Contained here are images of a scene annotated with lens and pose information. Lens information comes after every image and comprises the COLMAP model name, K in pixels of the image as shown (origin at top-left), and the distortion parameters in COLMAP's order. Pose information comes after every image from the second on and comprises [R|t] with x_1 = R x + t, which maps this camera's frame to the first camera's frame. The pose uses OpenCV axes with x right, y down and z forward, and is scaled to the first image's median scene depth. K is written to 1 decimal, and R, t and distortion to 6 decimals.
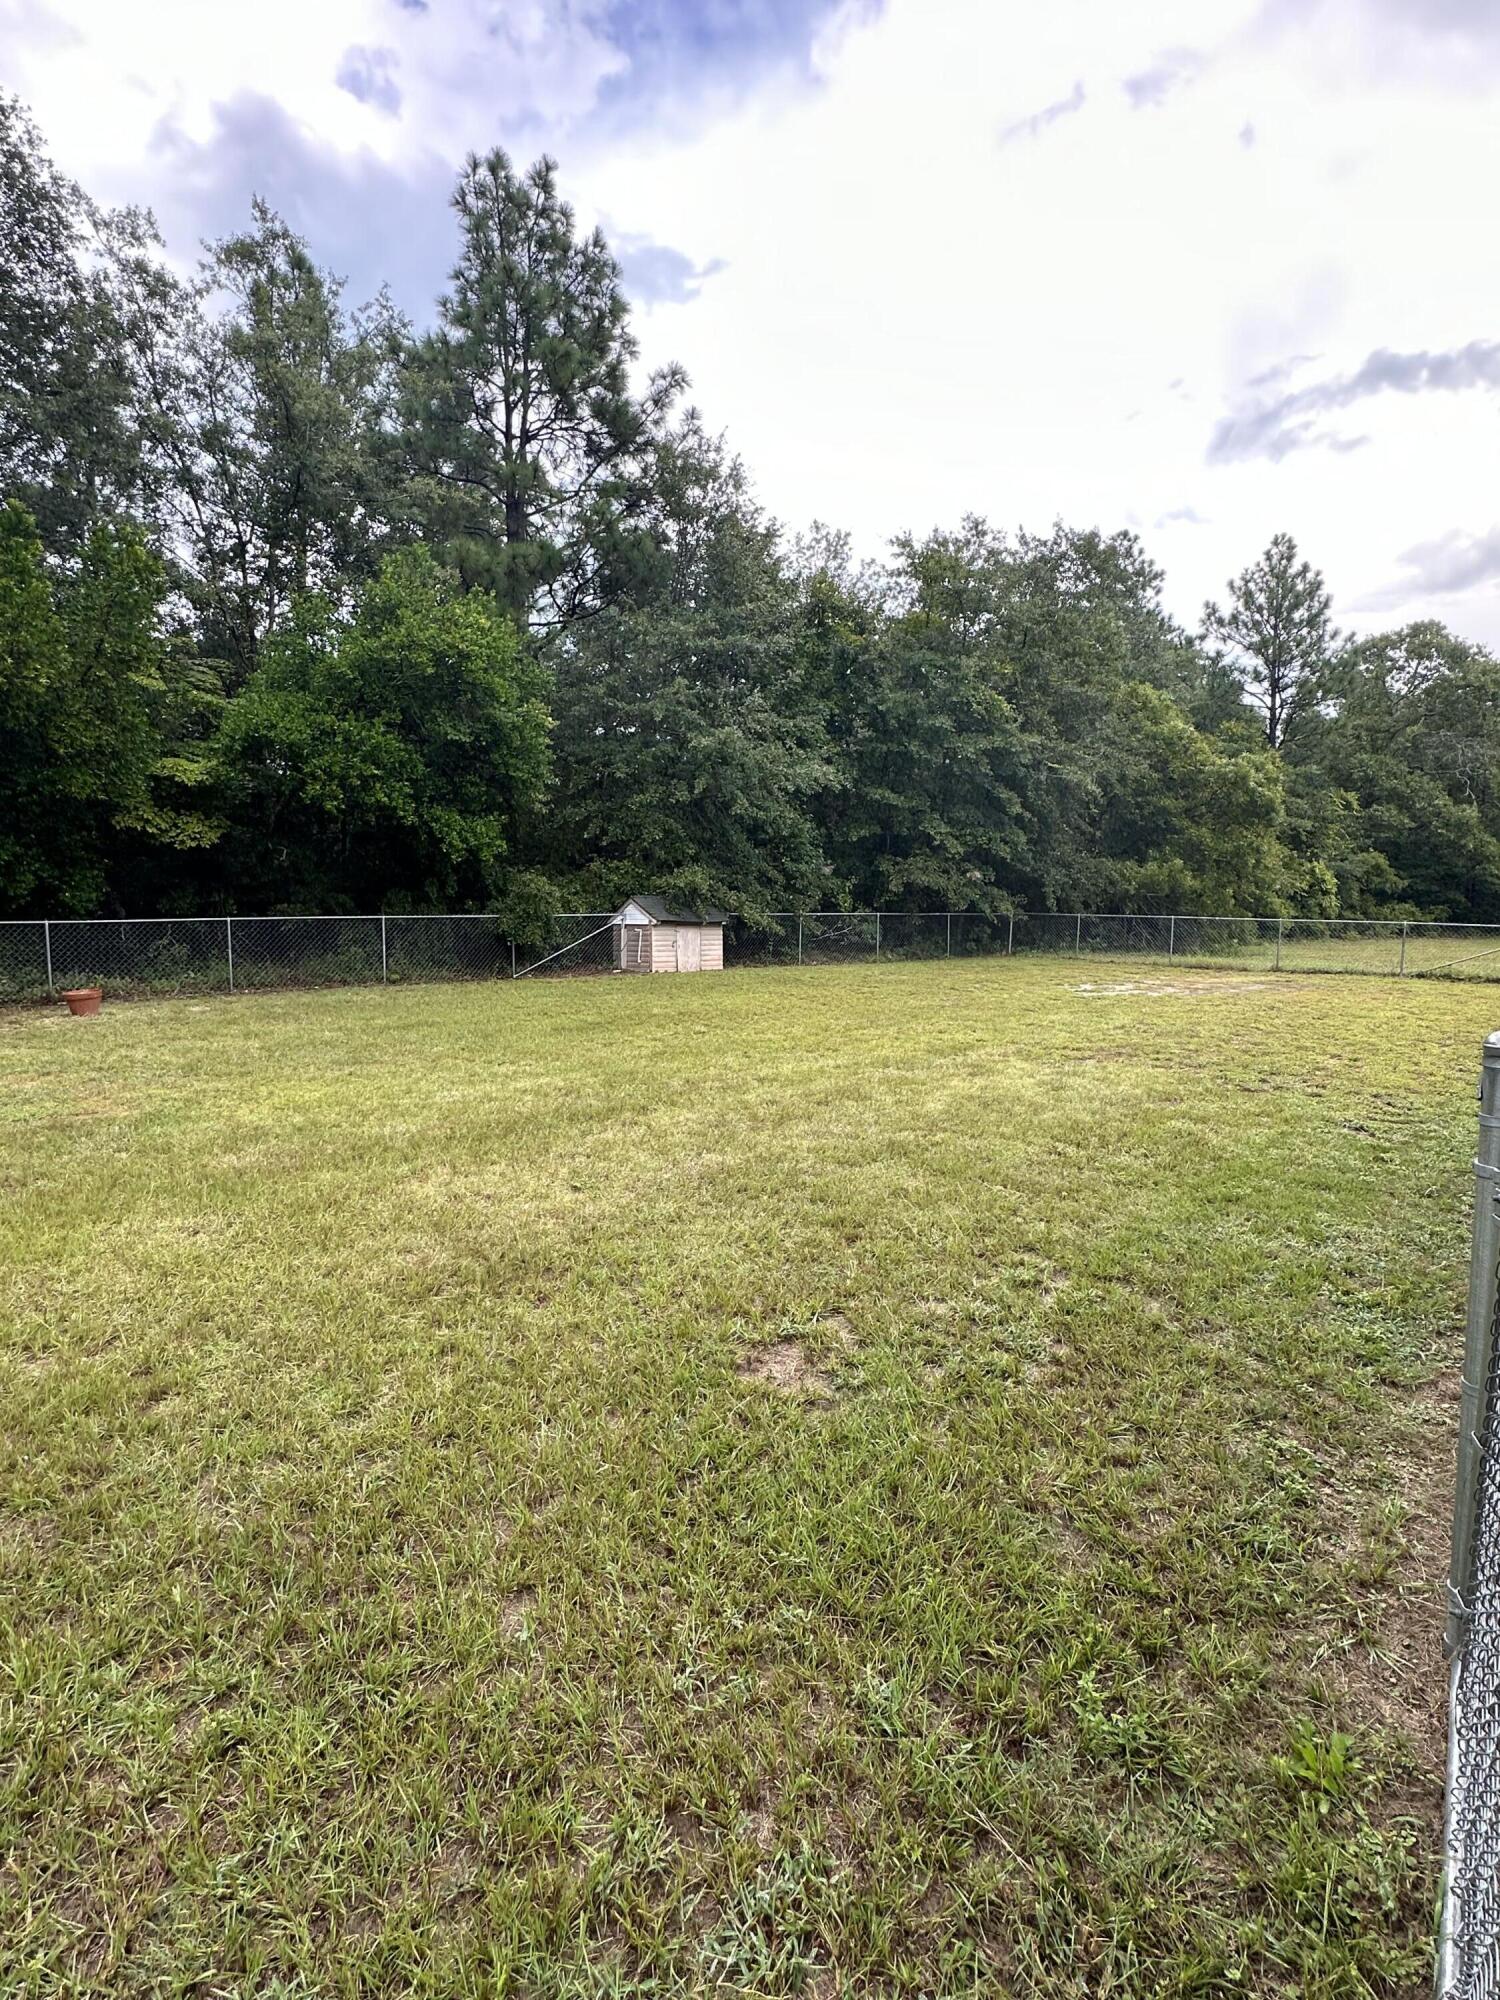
lens RADIAL K [[1002.0, 0, 737.4], [0, 1002.0, 1013.6], [0, 0, 1]] dist [-0.000569, 0.000274]
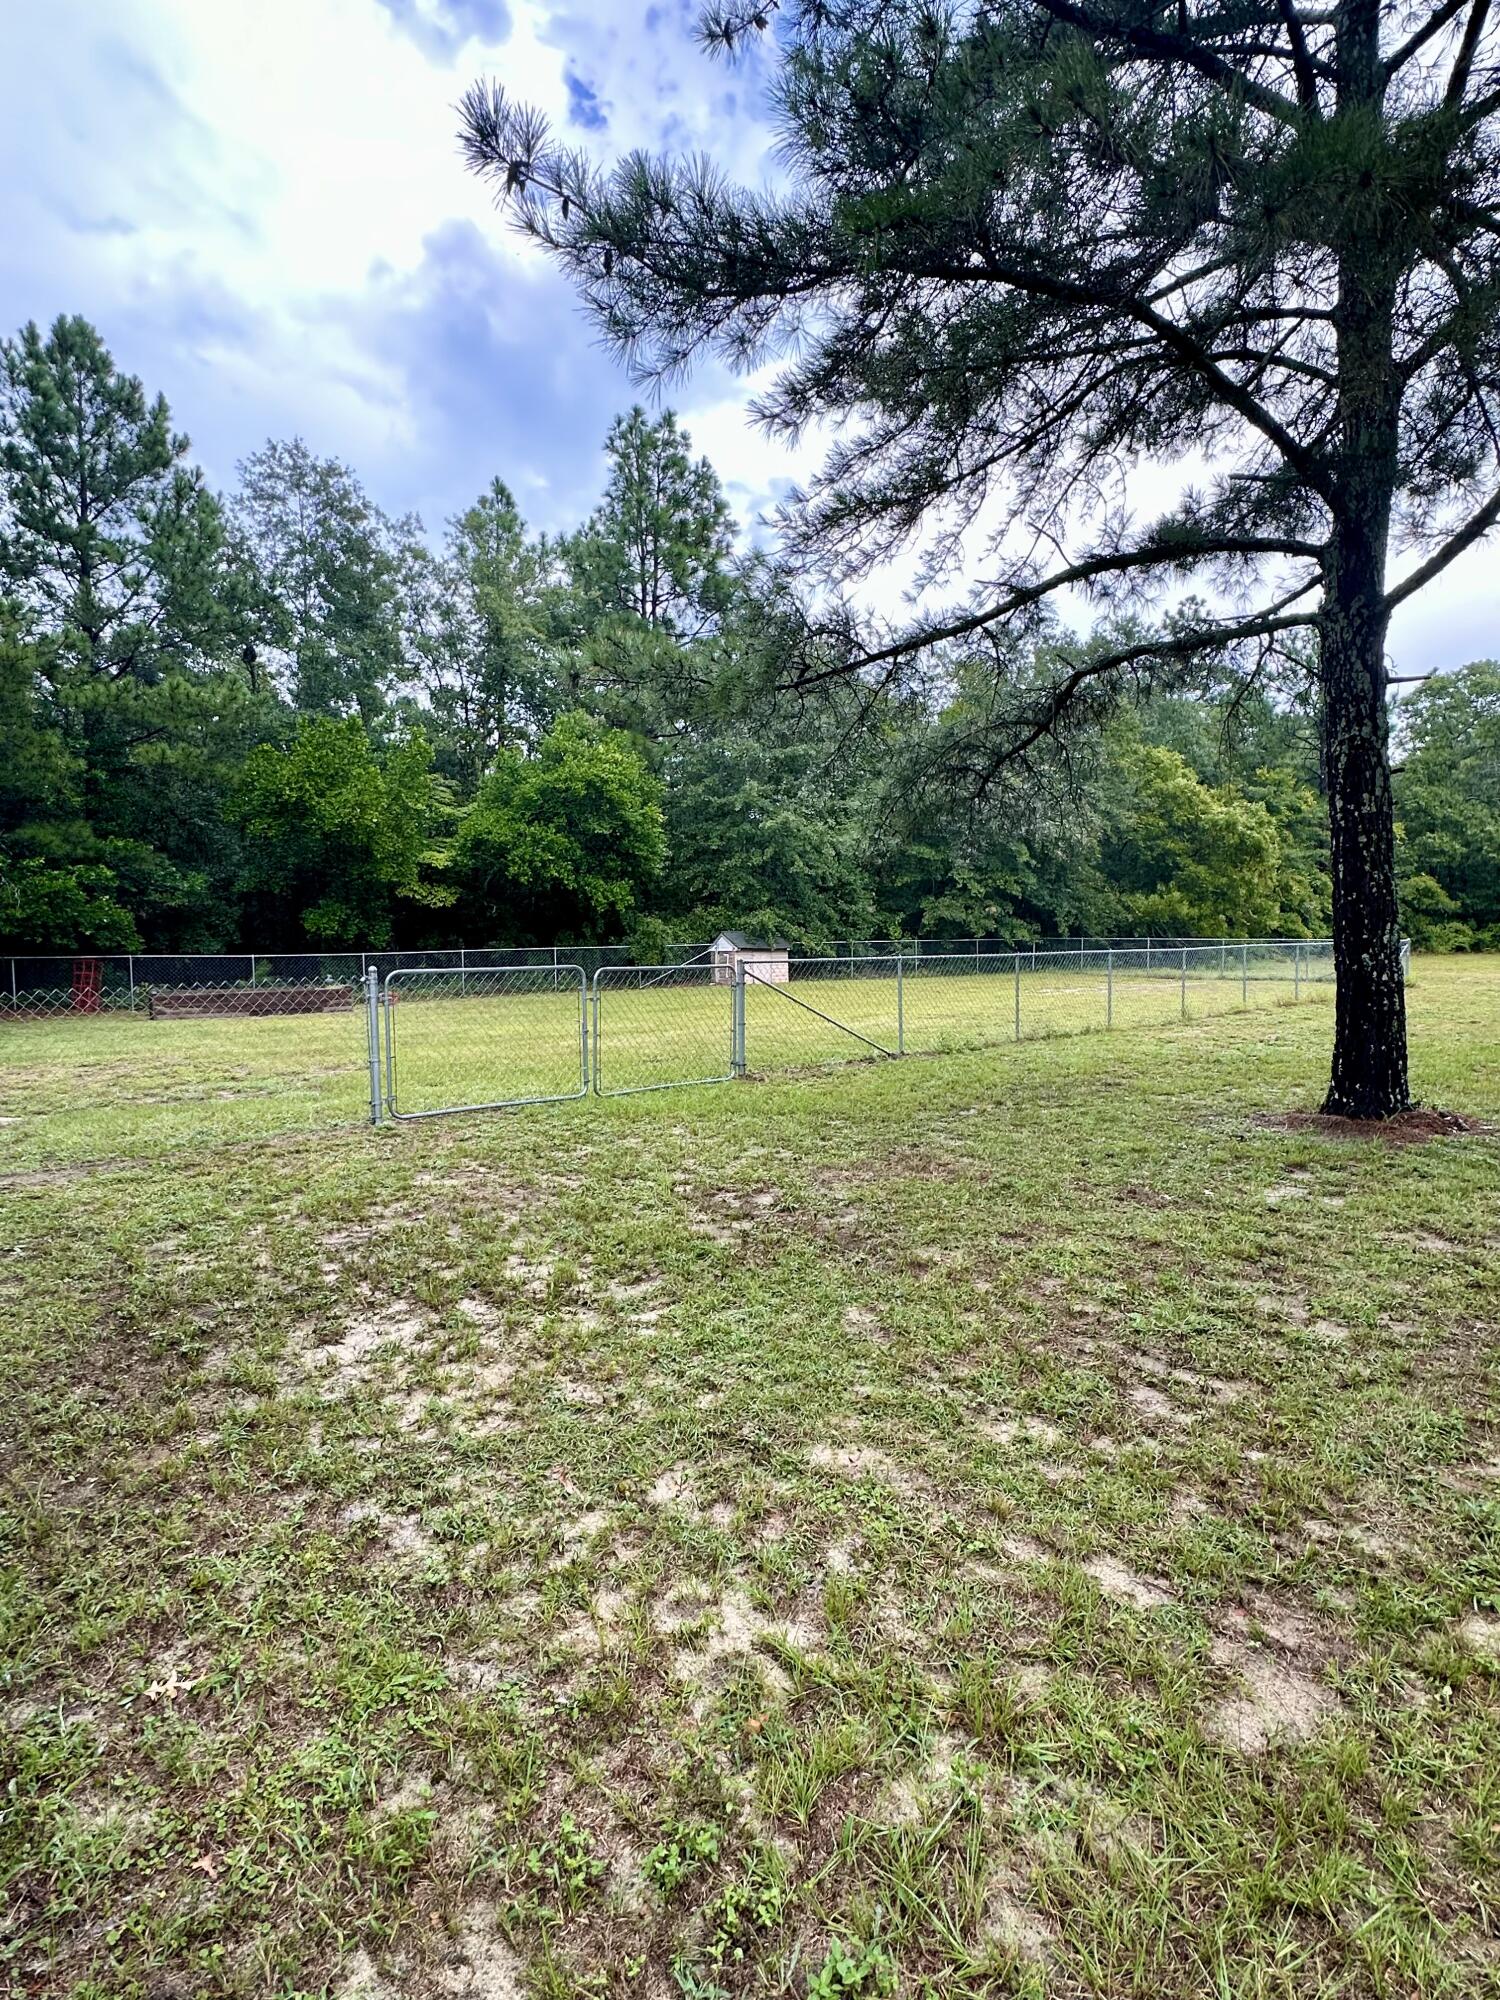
lens RADIAL K [[1002.0, 0, 744.2], [0, 1002.0, 1018.9], [0, 0, 1]] dist [-0.000569, 0.000274]
pose [[0.987472, -0.005679, -0.157689, 0.131164], [0.001696, 0.999676, -0.025381, 0.038487], [0.157782, 0.024796, 0.987163, -0.352314]]
